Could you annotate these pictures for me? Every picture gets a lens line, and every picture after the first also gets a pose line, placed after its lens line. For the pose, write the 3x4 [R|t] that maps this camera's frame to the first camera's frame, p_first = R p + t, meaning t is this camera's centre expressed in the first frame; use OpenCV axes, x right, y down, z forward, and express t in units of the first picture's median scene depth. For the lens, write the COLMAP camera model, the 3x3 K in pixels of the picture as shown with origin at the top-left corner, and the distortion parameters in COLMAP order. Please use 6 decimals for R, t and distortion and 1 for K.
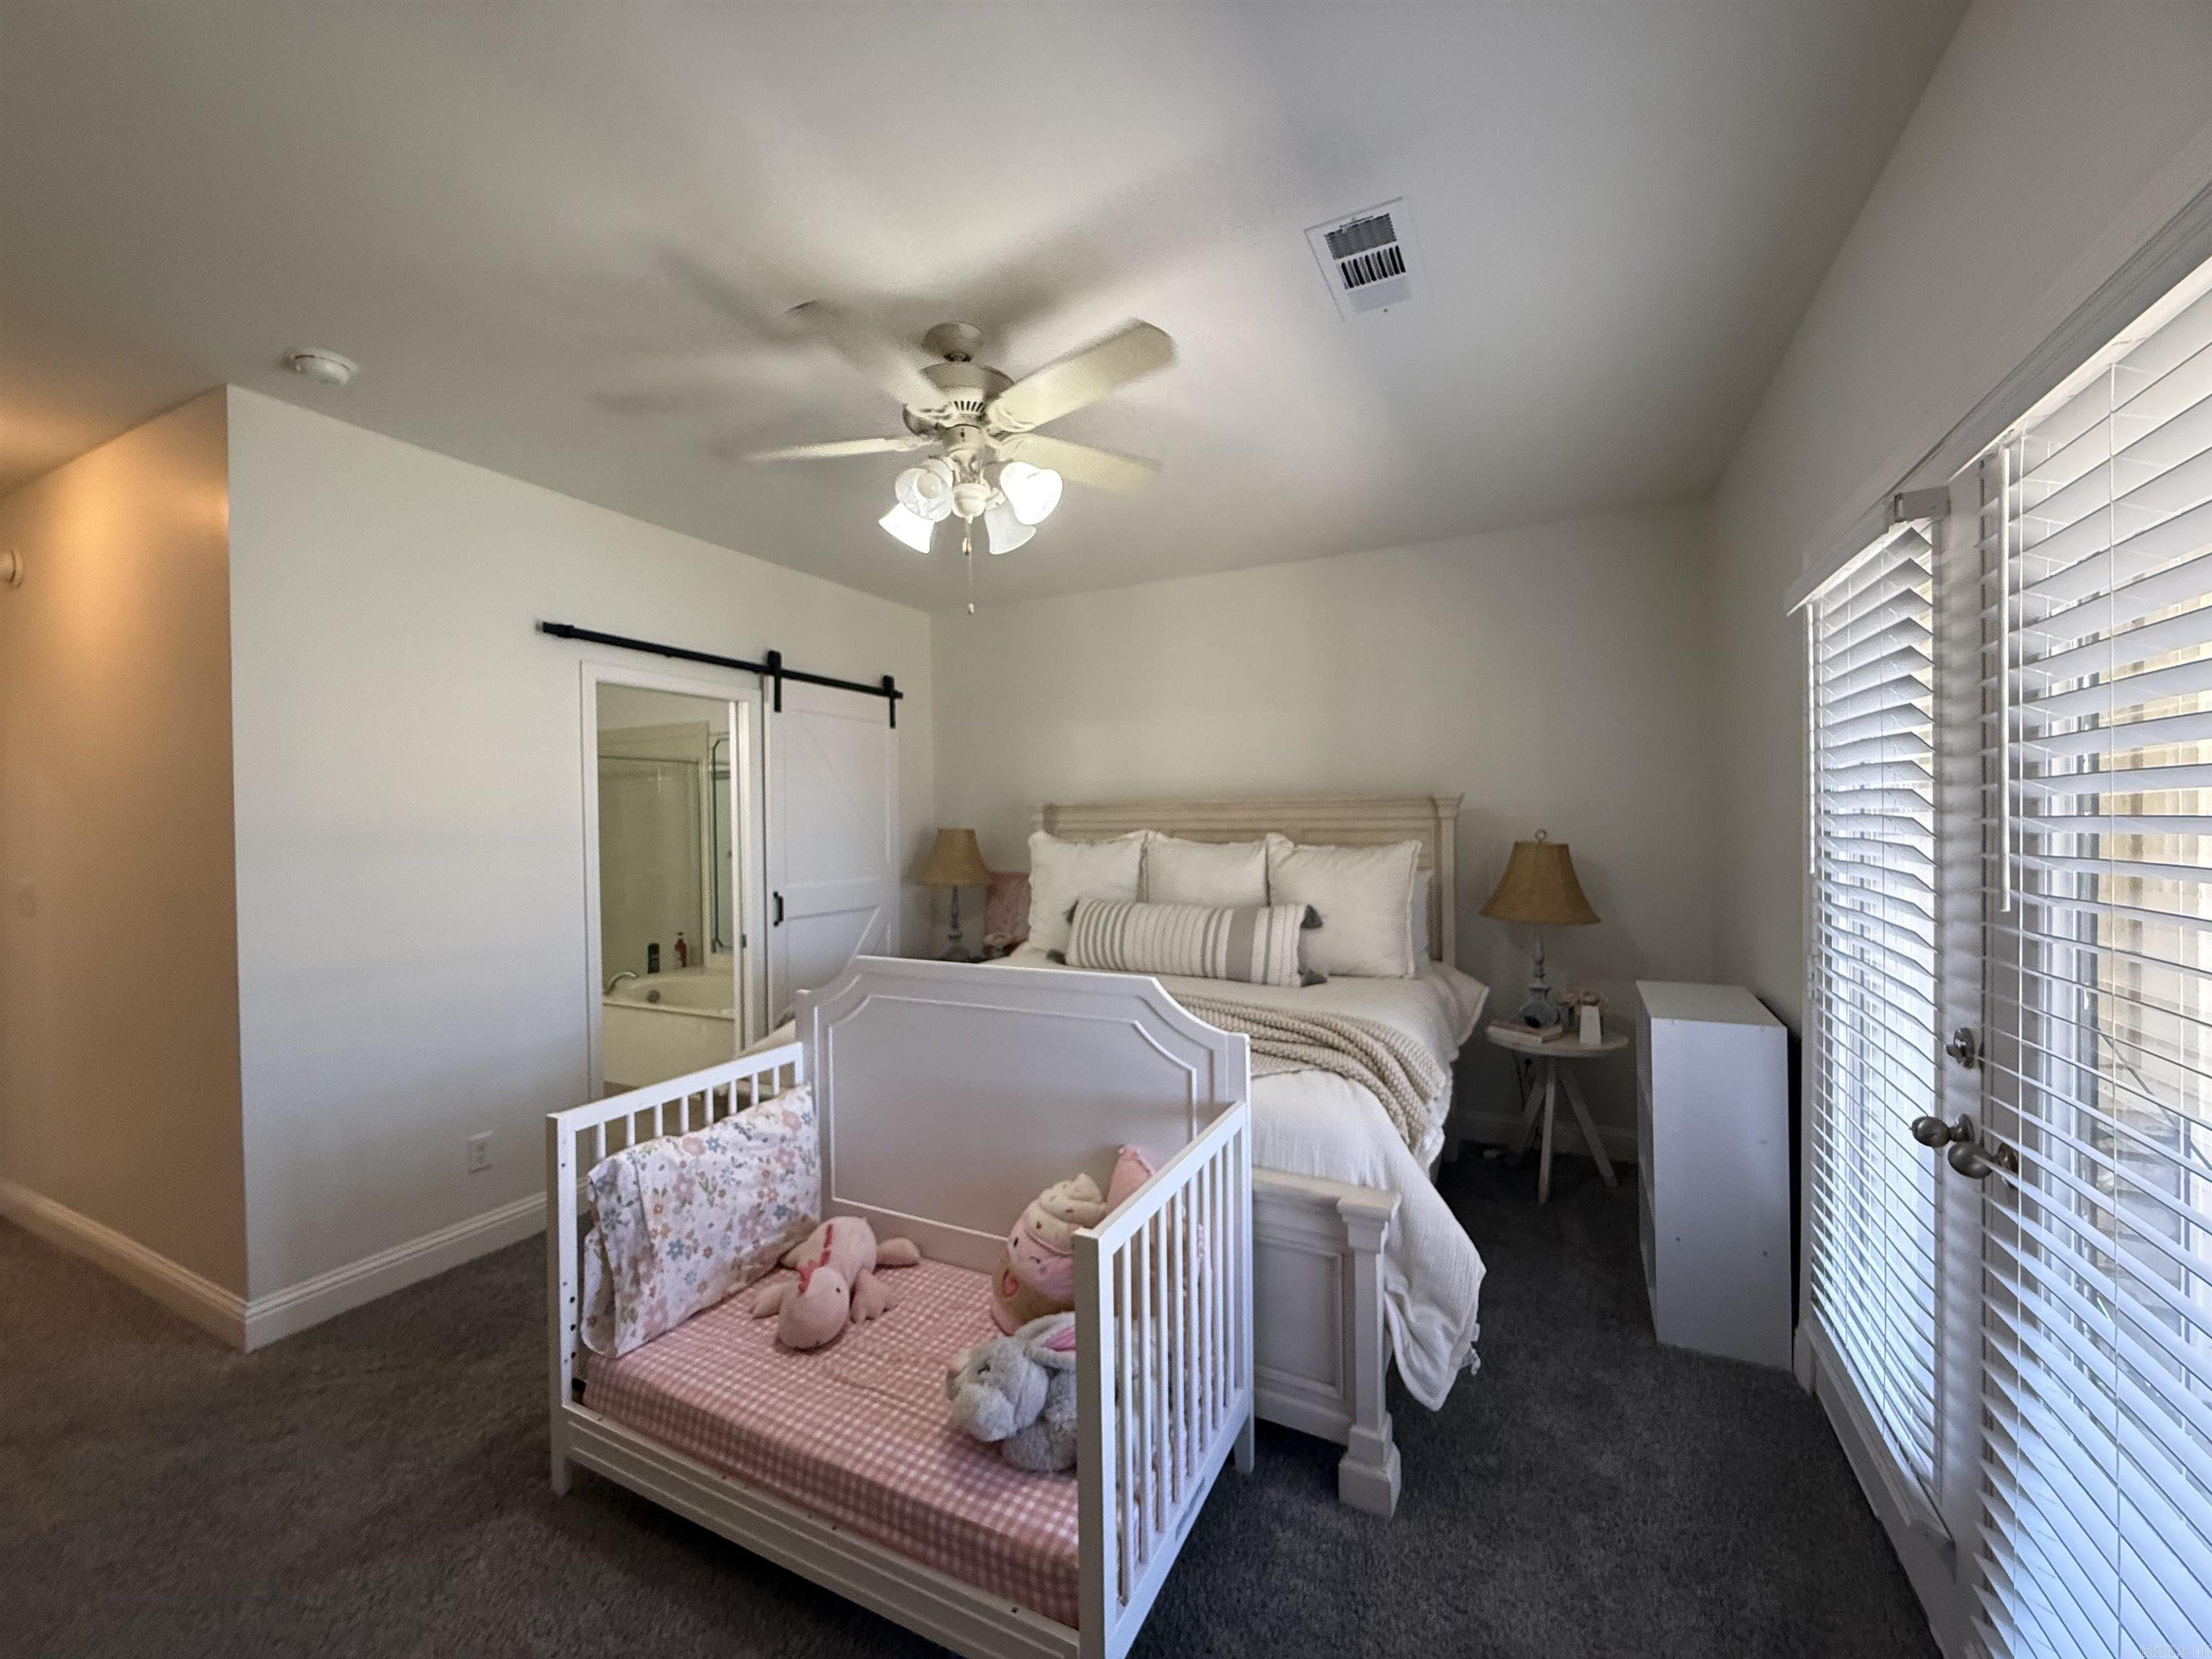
lens RADIAL K [[875.1, 0, 1106.2], [0, 875.1, 836.5], [0, 0, 1]] dist [-0.002051, -0.000748]
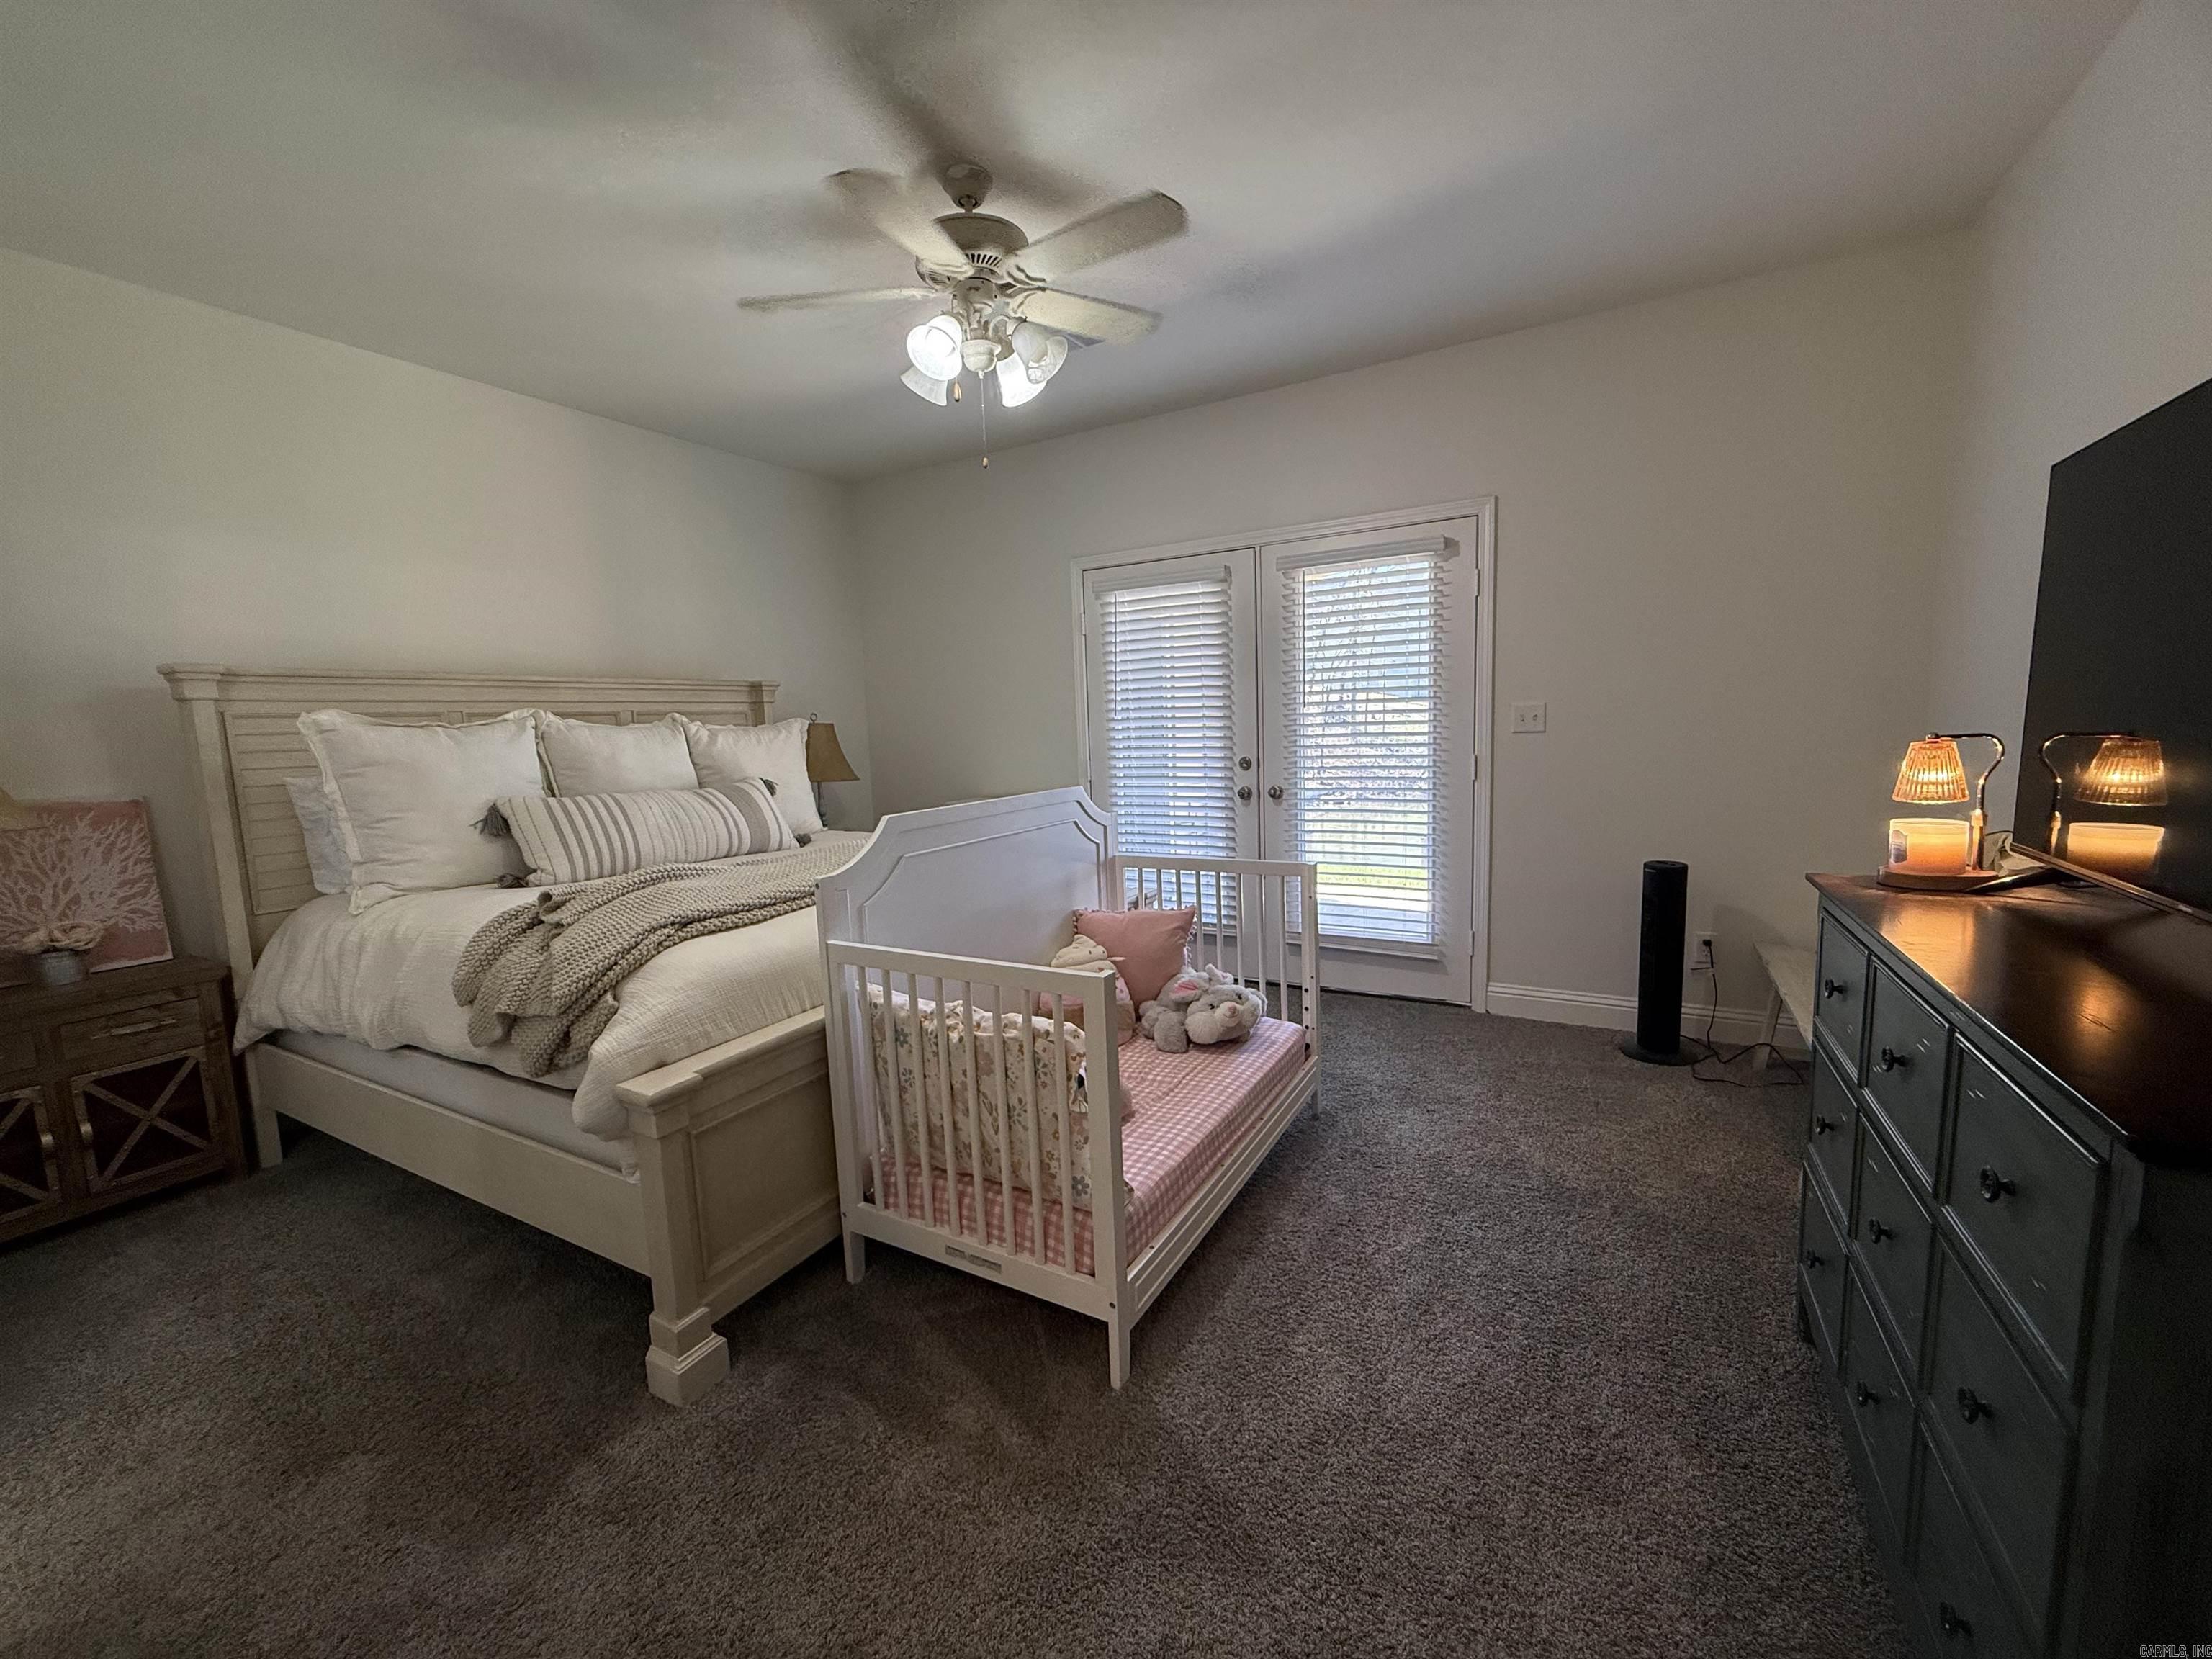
lens RADIAL K [[875.1, 0, 1092.6], [0, 875.1, 830.6], [0, 0, 1]] dist [-0.002051, -0.000748]
pose [[0.067897, -0.109481, 0.991667, -0.774475], [0.050048, 0.993083, 0.106211, 0.047795], [-0.996436, 0.042420, 0.072907, 0.501037]]
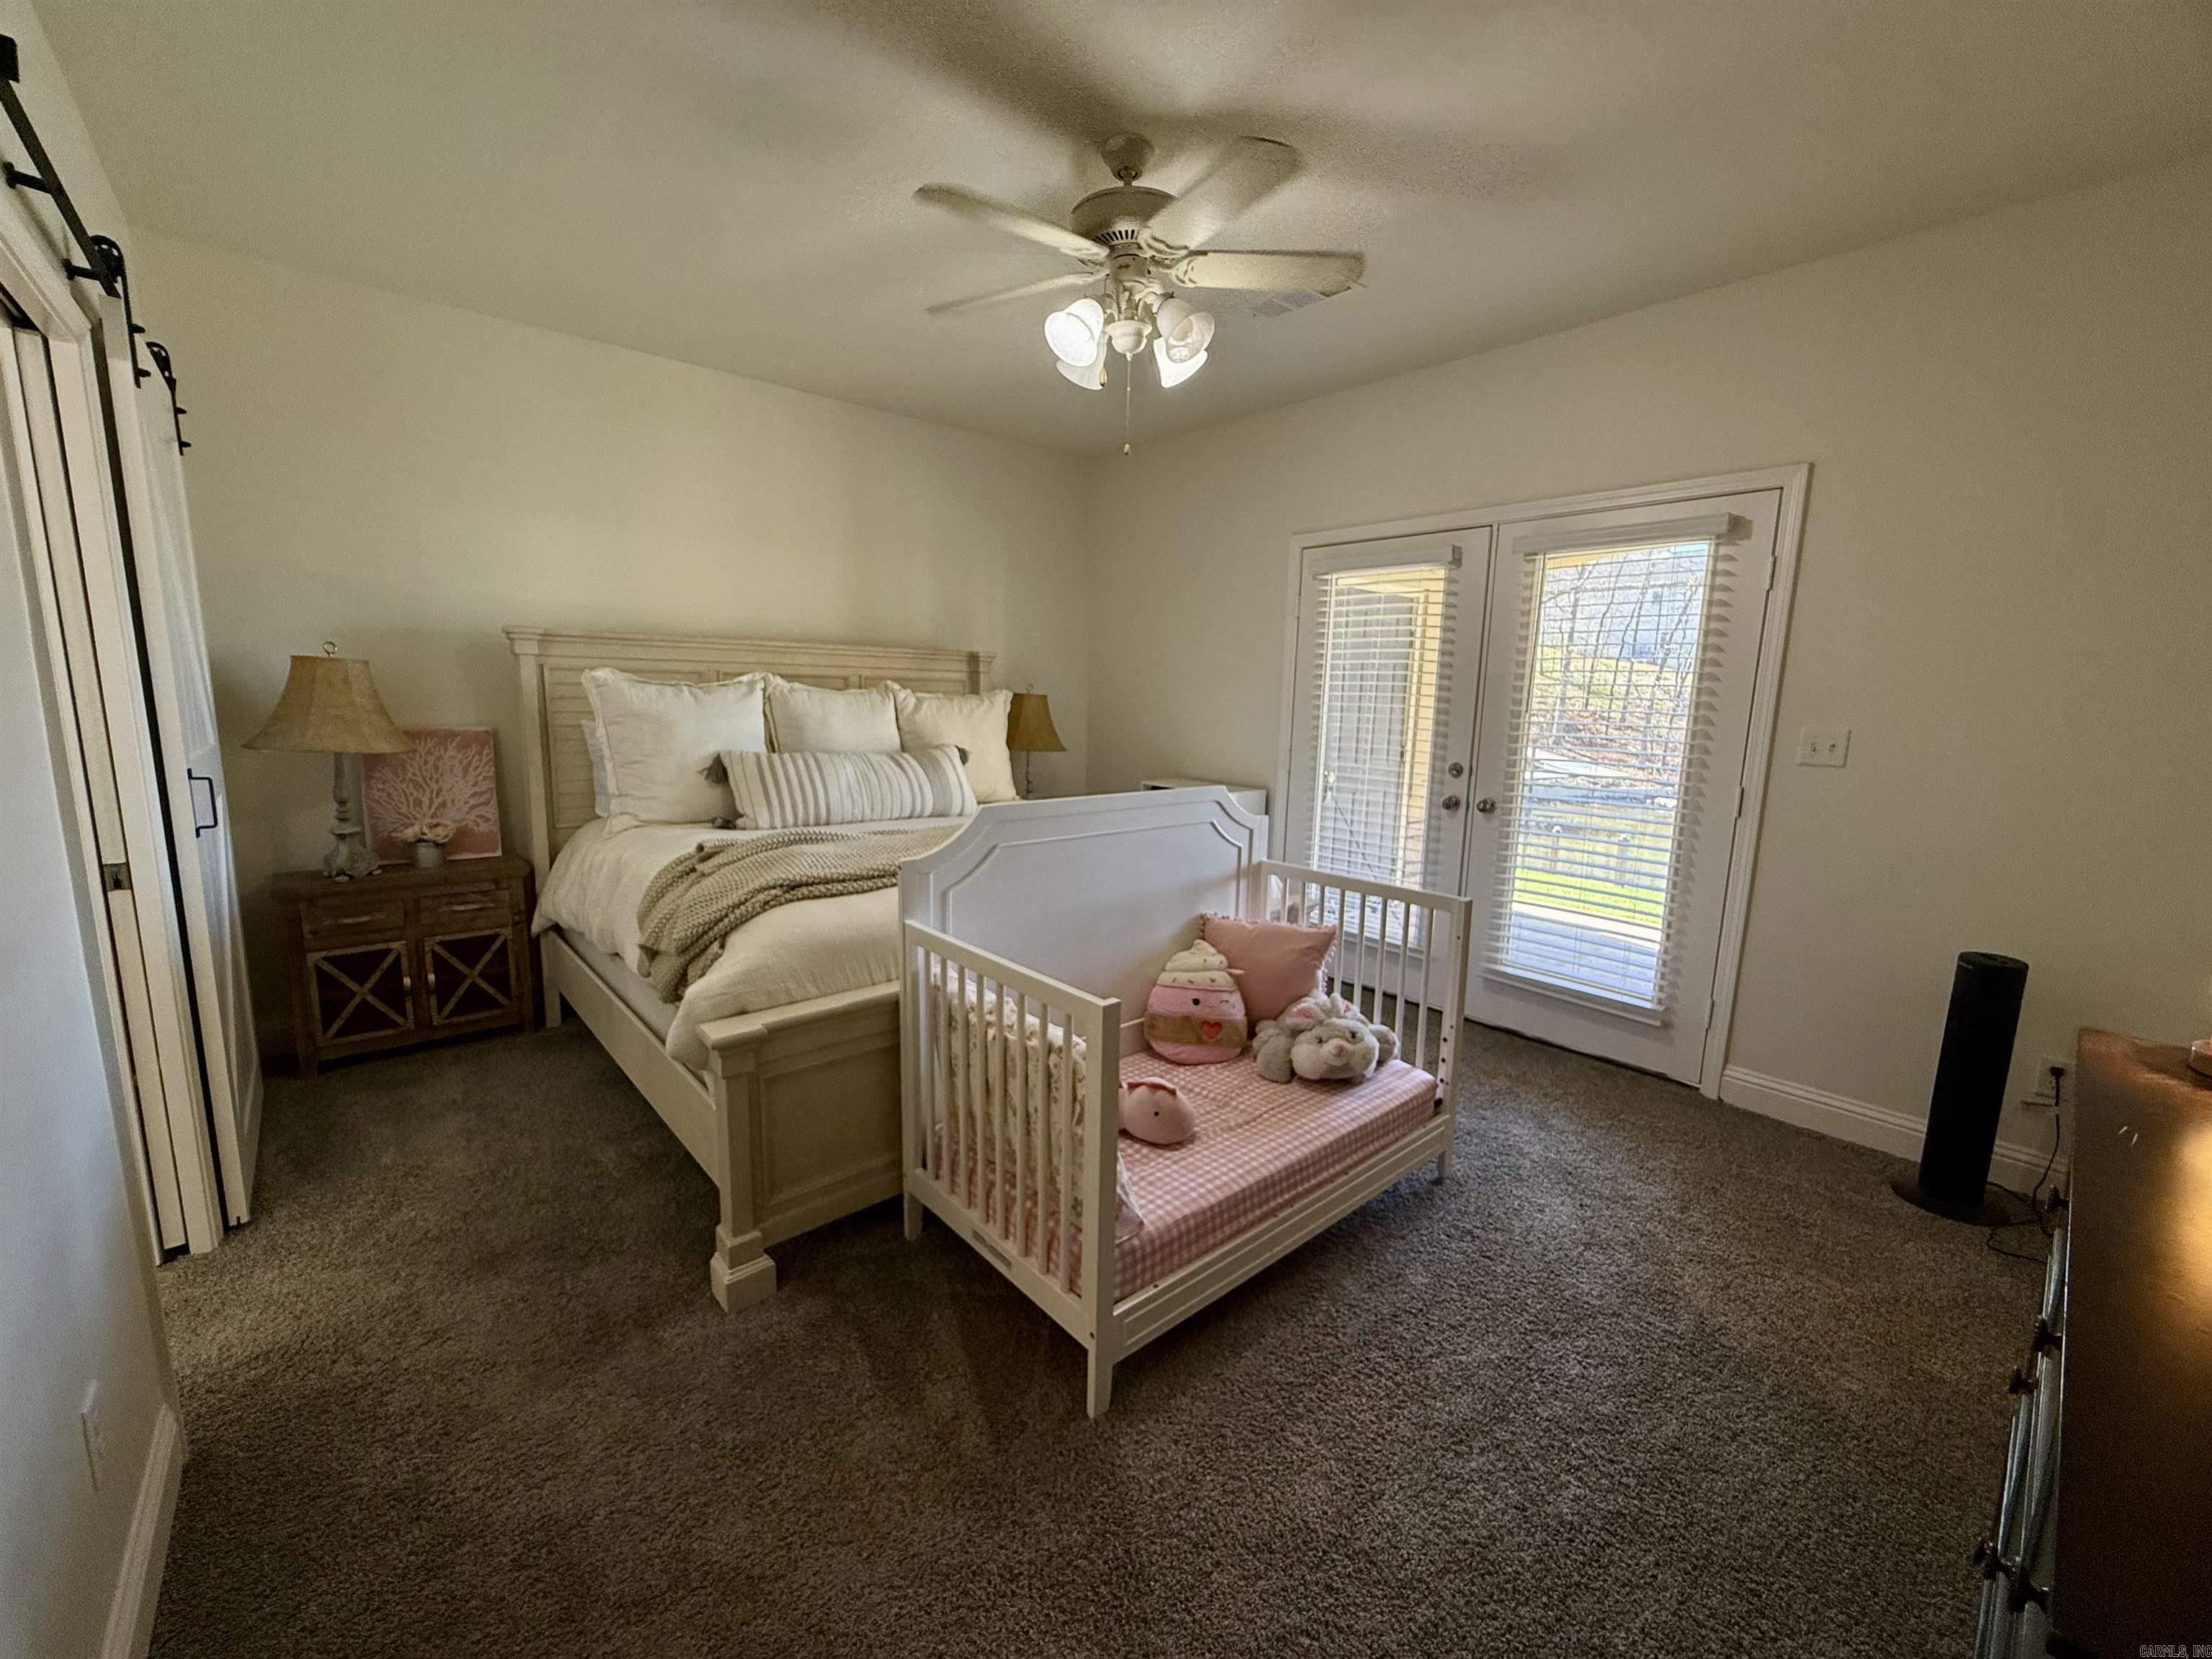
lens RADIAL K [[875.1, 0, 1098.1], [0, 875.1, 829.2], [0, 0, 1]] dist [-0.002051, -0.000748]
pose [[0.386442, -0.123289, 0.914036, -0.721090], [-0.014088, 0.990121, 0.139508, 0.024116], [-0.922206, -0.066788, 0.380888, 0.374748]]
